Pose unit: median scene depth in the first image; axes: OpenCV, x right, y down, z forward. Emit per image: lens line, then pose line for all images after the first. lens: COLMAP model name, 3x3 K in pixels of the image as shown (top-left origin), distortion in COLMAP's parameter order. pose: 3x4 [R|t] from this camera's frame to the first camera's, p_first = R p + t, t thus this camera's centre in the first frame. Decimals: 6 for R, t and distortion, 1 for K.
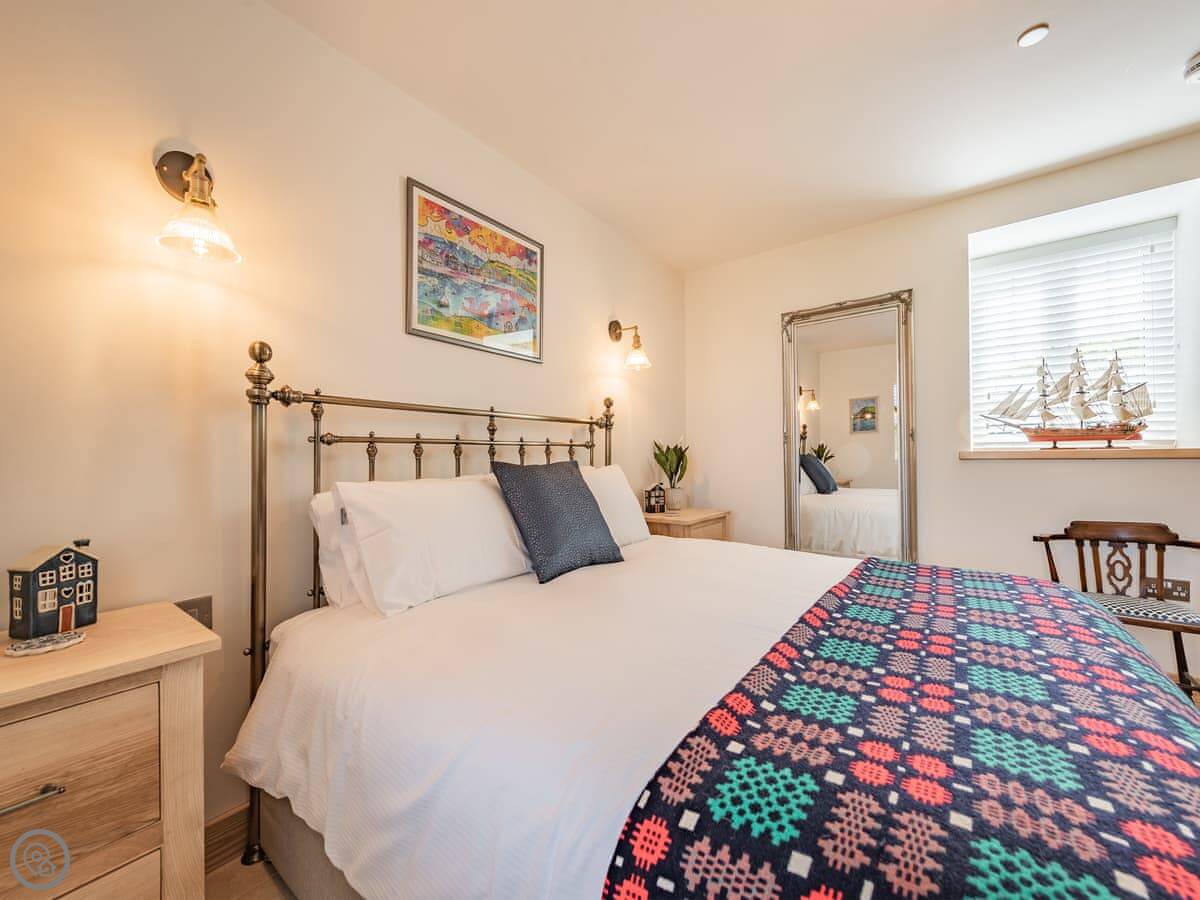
lens RADIAL K [[468.2, 0, 592.3], [0, 468.2, 454.7], [0, 0, 1]] dist [0.005971, -0.000753]
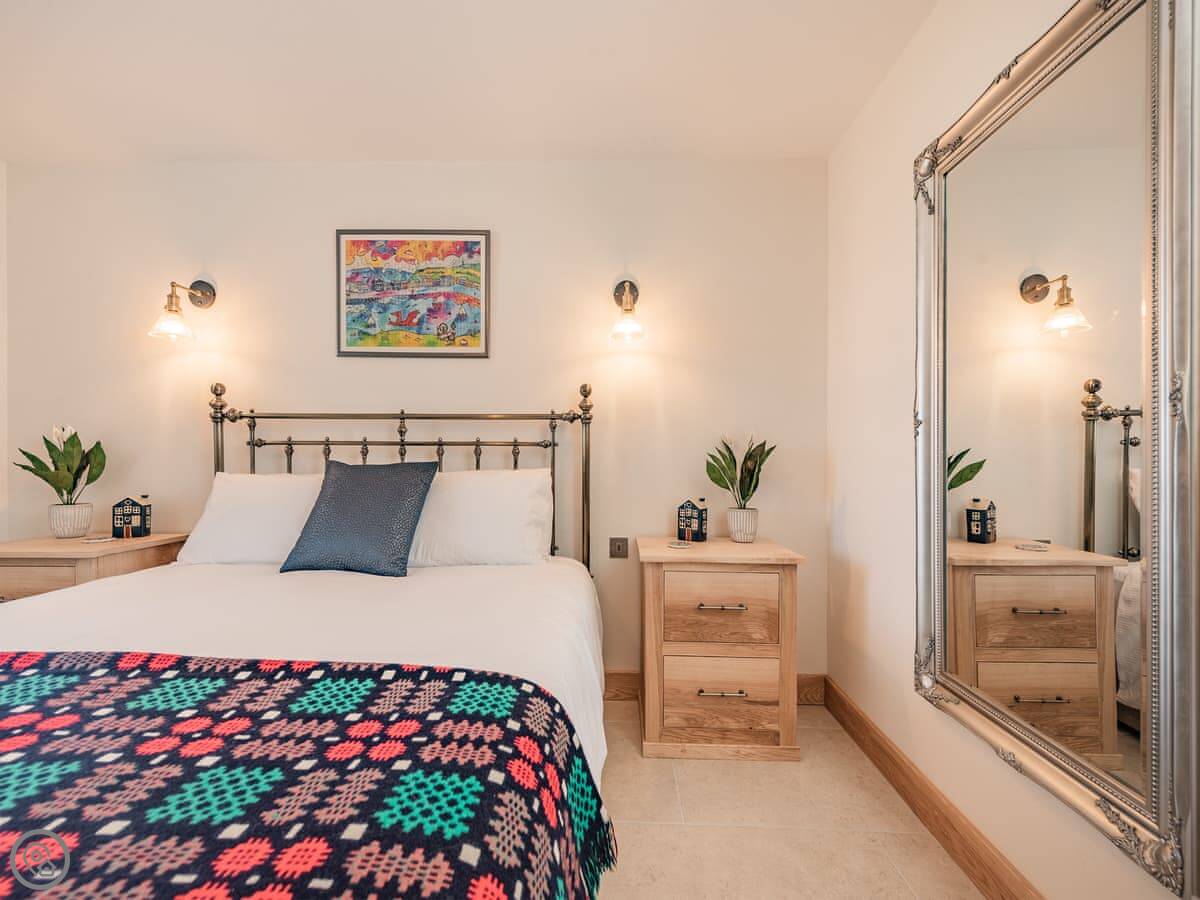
lens RADIAL K [[498.9, 0, 596.1], [0, 498.9, 451.9], [0, 0, 1]] dist [0.020147, -0.000062]
pose [[0.598341, 0.004882, -0.801227, 0.929540], [-0.005302, 0.999984, 0.002134, -0.010793], [0.801224, 0.002972, 0.598357, 0.649585]]
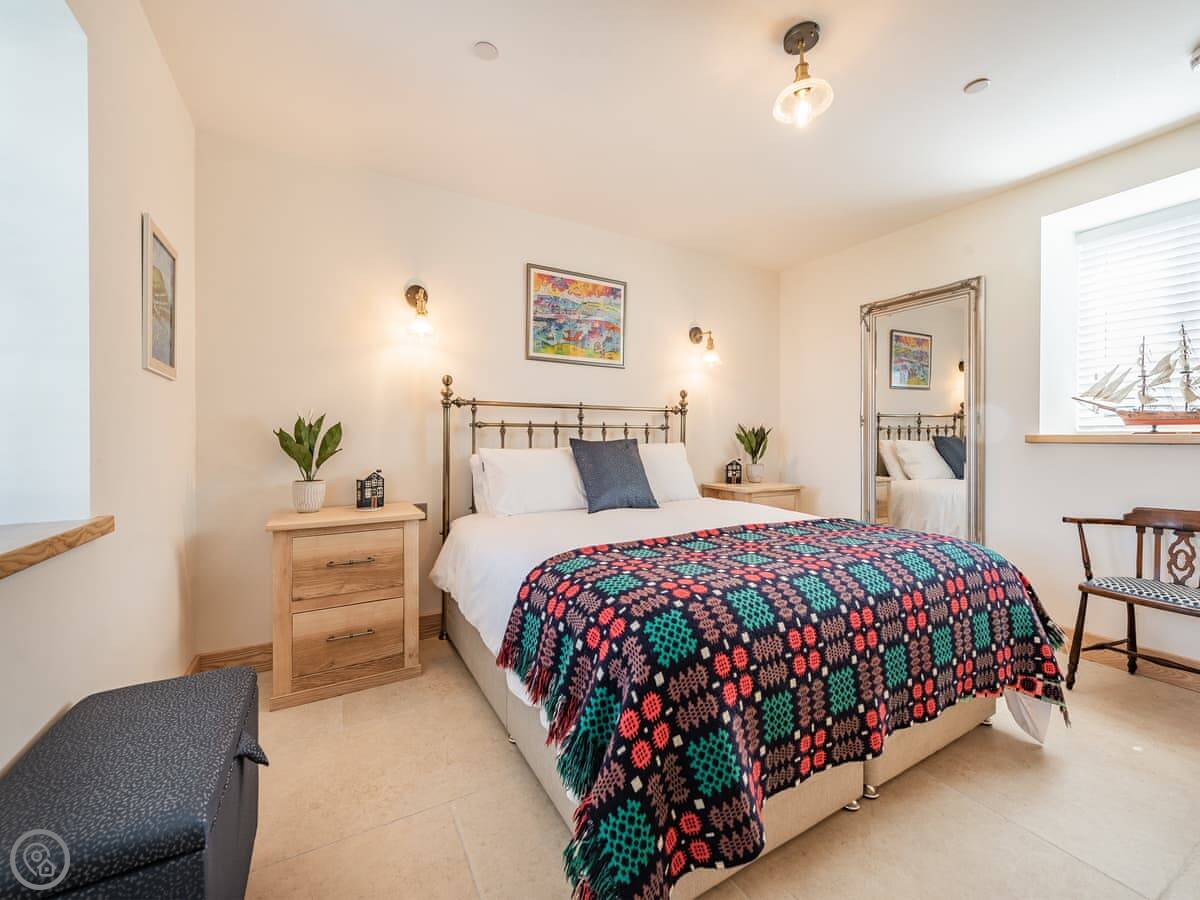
lens RADIAL K [[479.3, 0, 598.3], [0, 479.3, 441.1], [0, 0, 1]] dist [0.010295, -0.000361]
pose [[0.925439, 0.015051, -0.378597, 0.407551], [-0.008605, 0.999788, 0.018712, -0.006153], [0.378798, -0.014059, 0.925373, -0.391347]]
